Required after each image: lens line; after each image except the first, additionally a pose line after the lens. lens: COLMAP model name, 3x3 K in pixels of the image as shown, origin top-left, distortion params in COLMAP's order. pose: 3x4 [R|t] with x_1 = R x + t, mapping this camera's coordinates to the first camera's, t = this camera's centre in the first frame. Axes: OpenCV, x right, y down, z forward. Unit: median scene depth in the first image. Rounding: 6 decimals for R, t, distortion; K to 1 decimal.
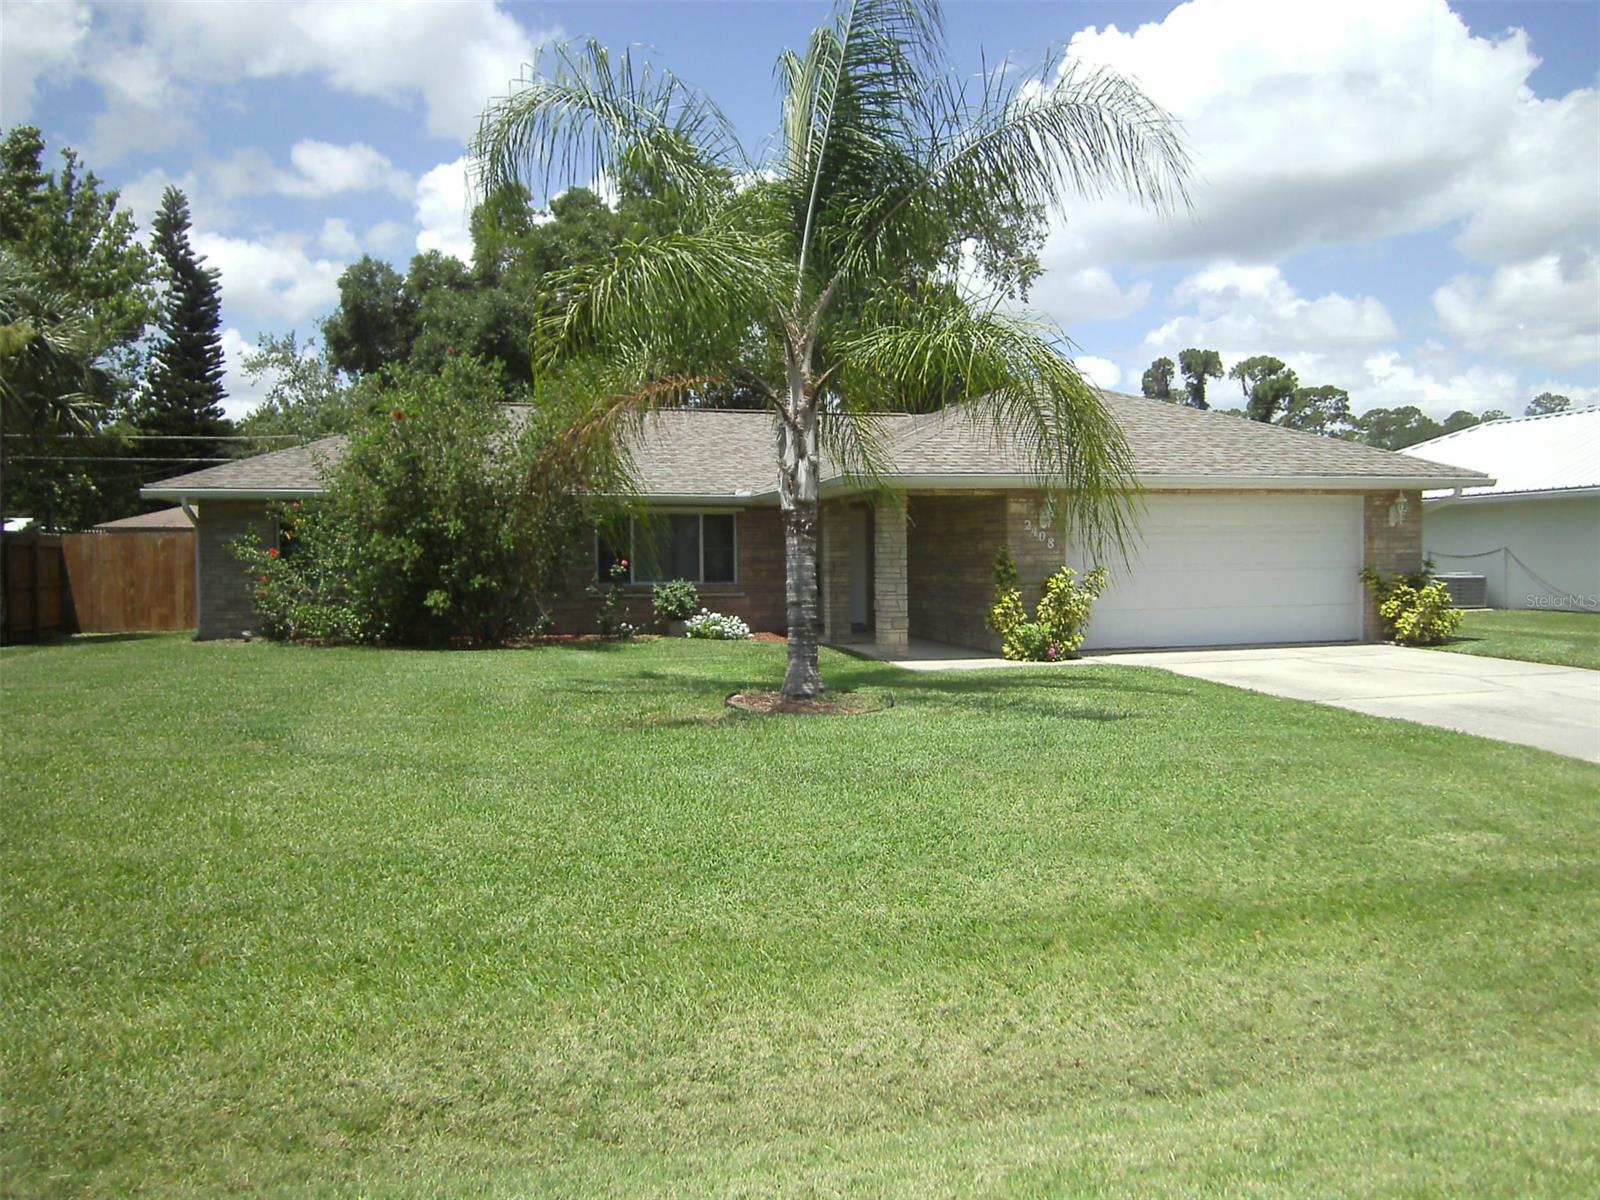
lens RADIAL K [[1229.6, 0, 800.0], [0, 1229.6, 600.0], [0, 0, 1]] dist [-0.054480, 0.000921]
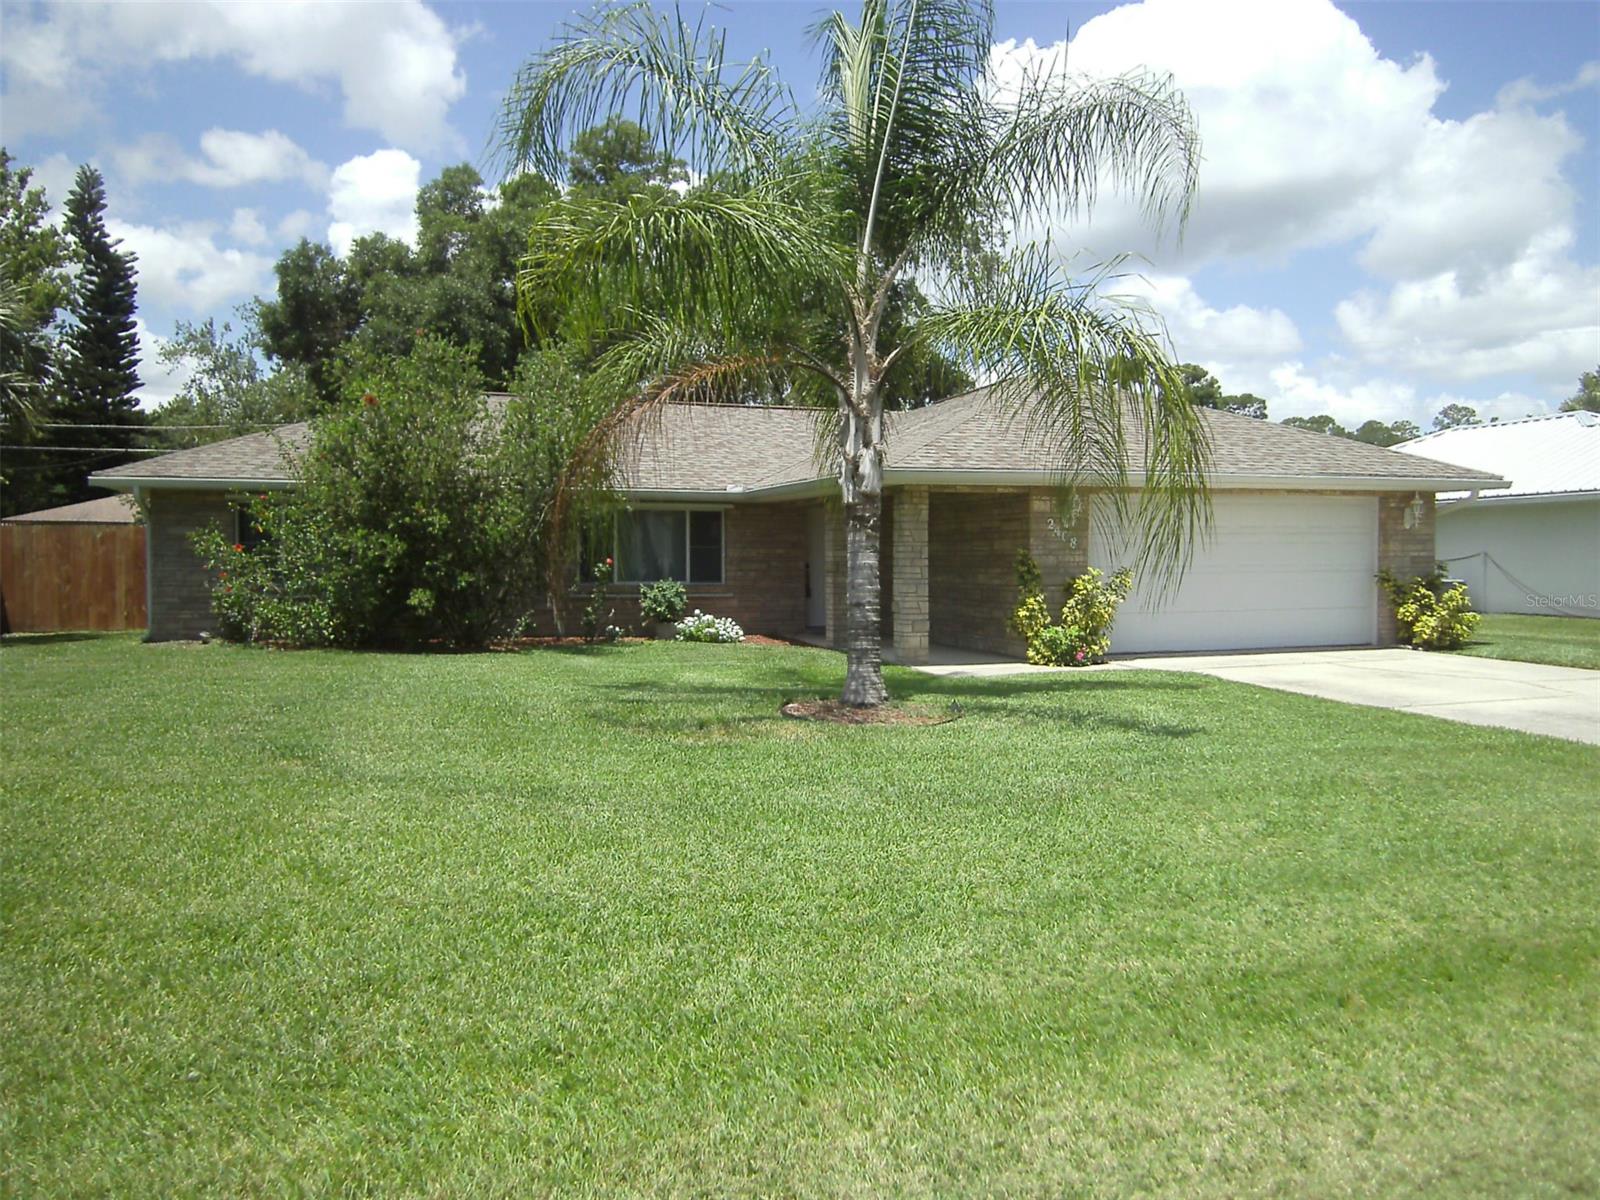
lens RADIAL K [[1238.0, 0, 816.5], [0, 1238.0, 582.8], [0, 0, 1]] dist [-0.060168, -0.002603]
pose [[0.997127, 0.005177, 0.075568, -0.066597], [-0.003999, 0.999868, -0.015724, 0.000868], [-0.075639, 0.015377, 0.997017, 0.048944]]
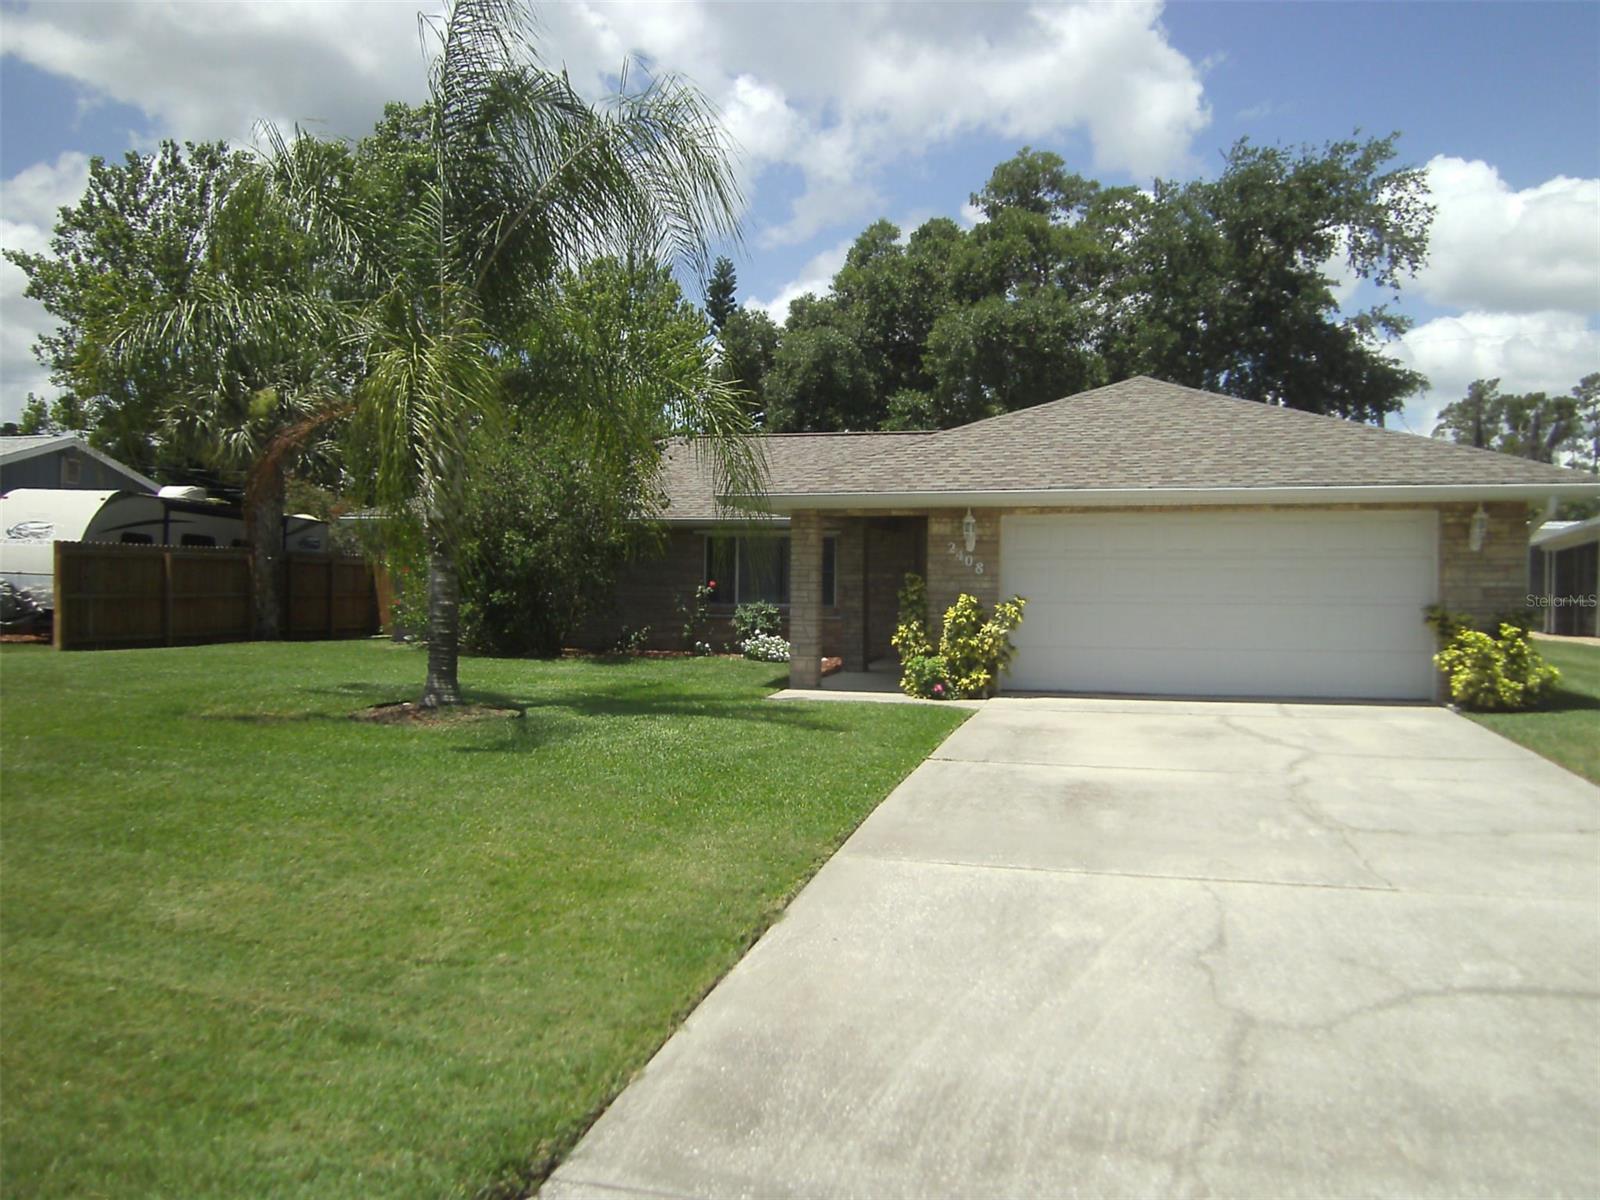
lens RADIAL K [[1211.0, 0, 777.6], [0, 1211.0, 596.1], [0, 0, 1]] dist [-0.004829, -0.000143]
pose [[0.866645, 0.023380, -0.498377, 0.496084], [-0.037033, 0.999160, -0.017525, -0.005015], [0.497549, 0.033645, 0.866783, 0.157473]]
